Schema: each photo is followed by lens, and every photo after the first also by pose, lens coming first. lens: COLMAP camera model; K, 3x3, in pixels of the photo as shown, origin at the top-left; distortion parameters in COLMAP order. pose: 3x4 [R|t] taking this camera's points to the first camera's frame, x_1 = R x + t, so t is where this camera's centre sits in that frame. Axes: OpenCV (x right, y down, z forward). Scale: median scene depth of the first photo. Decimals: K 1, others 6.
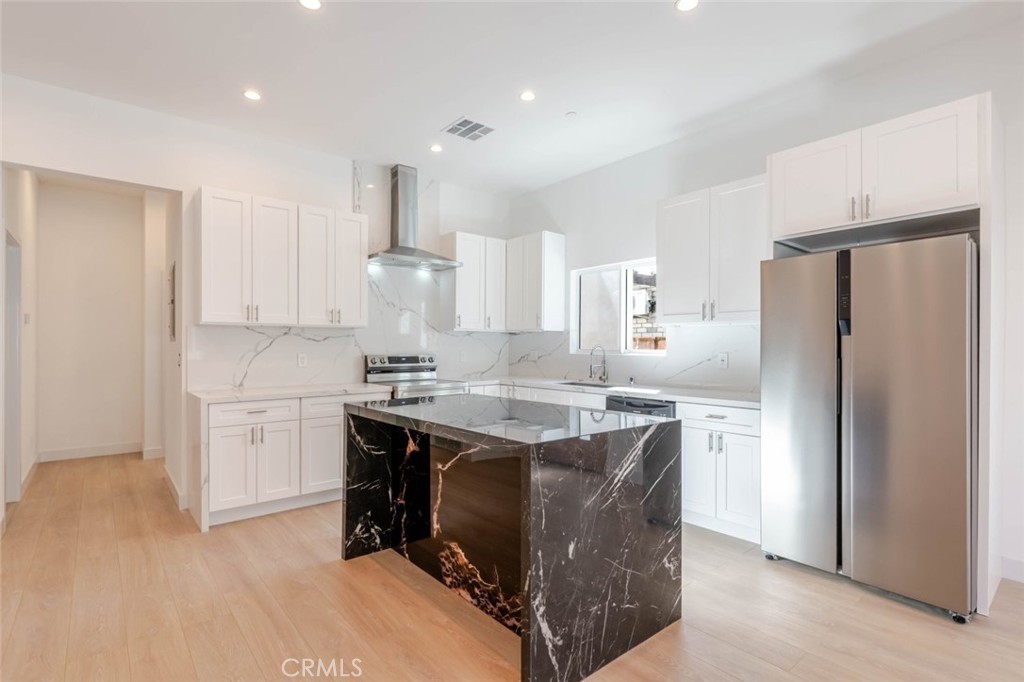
lens RADIAL K [[496.6, 0, 518.7], [0, 496.6, 347.0], [0, 0, 1]] dist [0.000193, -0.000233]
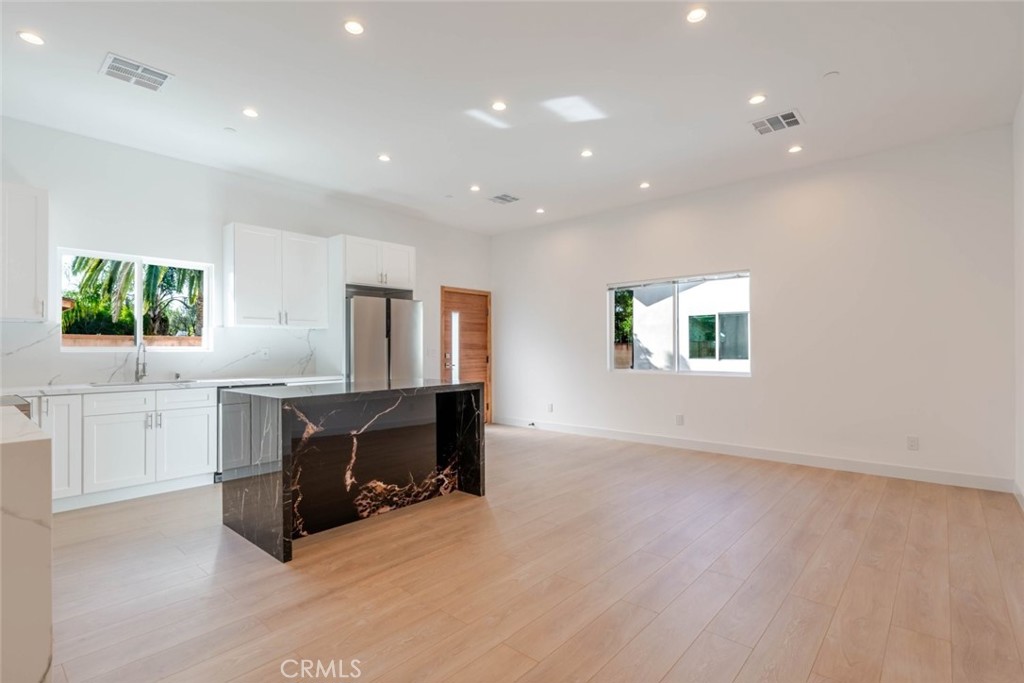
lens RADIAL K [[484.7, 0, 509.0], [0, 484.7, 346.0], [0, 0, 1]] dist [0.002024, 0.000265]
pose [[-0.144811, 0.003892, 0.989452, -1.302275], [0.007044, 0.999971, -0.002903, 0.018692], [-0.989434, 0.006549, -0.144835, 0.693275]]
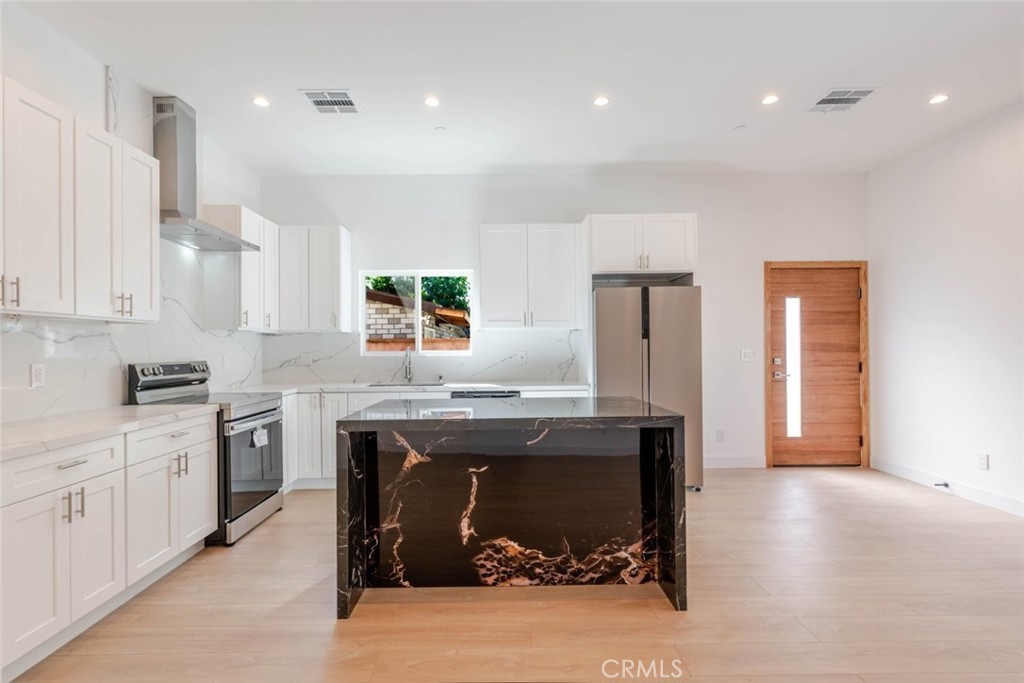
lens RADIAL K [[484.7, 0, 509.0], [0, 484.7, 346.0], [0, 0, 1]] dist [0.002024, 0.000265]
pose [[0.635805, -0.004858, 0.771834, -0.756684], [0.011532, 0.999928, -0.003206, 0.000393], [-0.771764, 0.010939, 0.635816, 0.294521]]
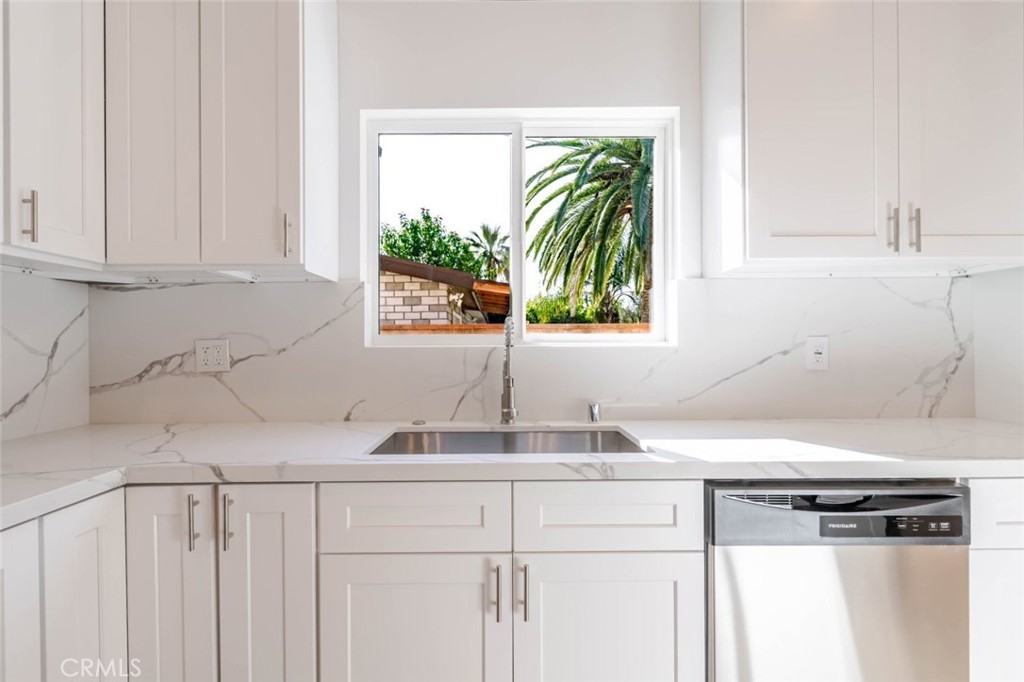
lens RADIAL K [[487.0, 0, 497.9], [0, 487.0, 344.8], [0, 0, 1]] dist [0.000682, 0.000041]
pose [[0.656599, -0.005878, 0.754217, -0.154743], [0.008816, 0.999961, 0.000118, 0.021469], [-0.754189, 0.006572, 0.656625, 1.209352]]
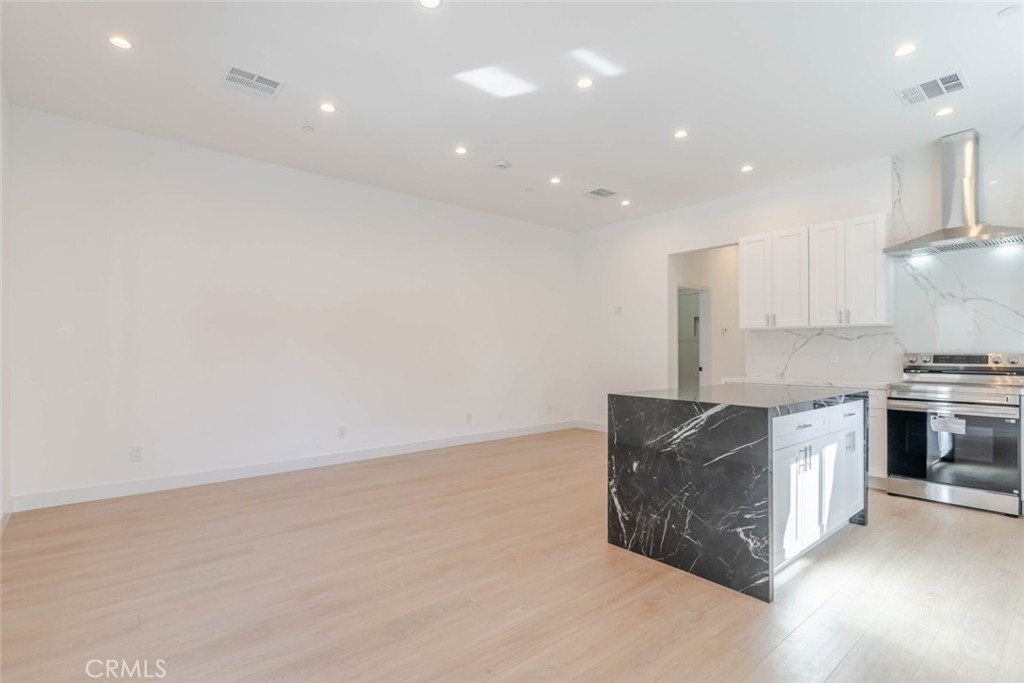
lens RADIAL K [[497.3, 0, 482.6], [0, 497.3, 350.0], [0, 0, 1]] dist [0.001491, 0.000120]
pose [[-0.039216, -0.003579, -0.999224, 1.057535], [-0.003021, 0.999989, -0.003464, 0.024759], [0.999226, 0.002883, -0.039227, 0.349680]]
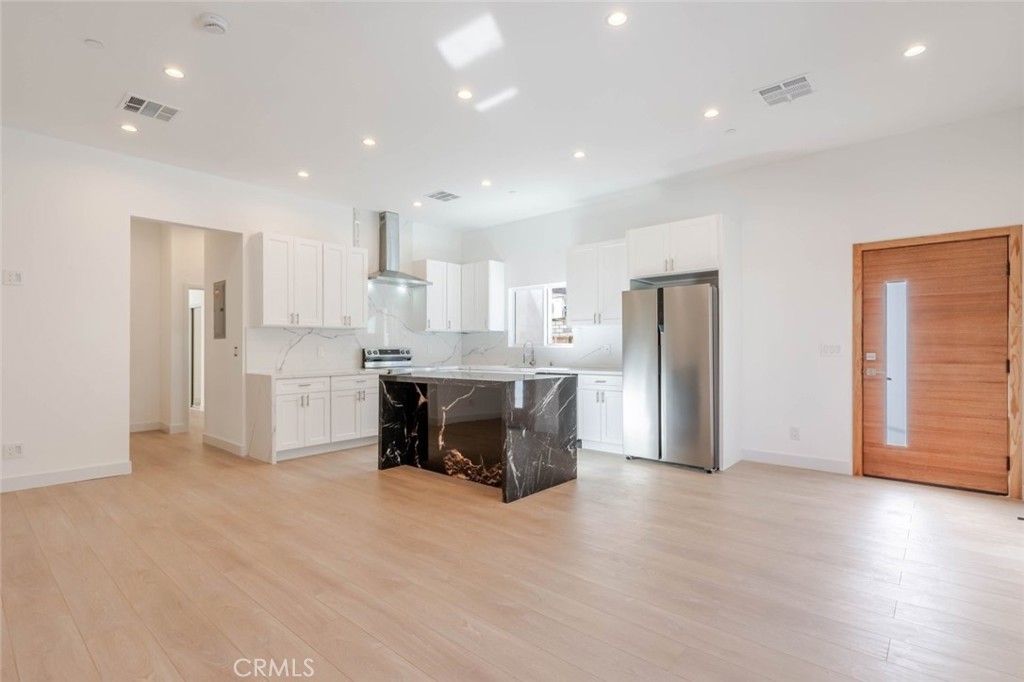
lens RADIAL K [[496.6, 0, 518.7], [0, 496.6, 347.0], [0, 0, 1]] dist [0.000193, -0.000233]
pose [[0.987487, -0.005362, 0.157607, -0.153022], [0.005830, 0.999980, -0.002511, 0.028184], [-0.157590, 0.003398, 0.987499, -0.675000]]
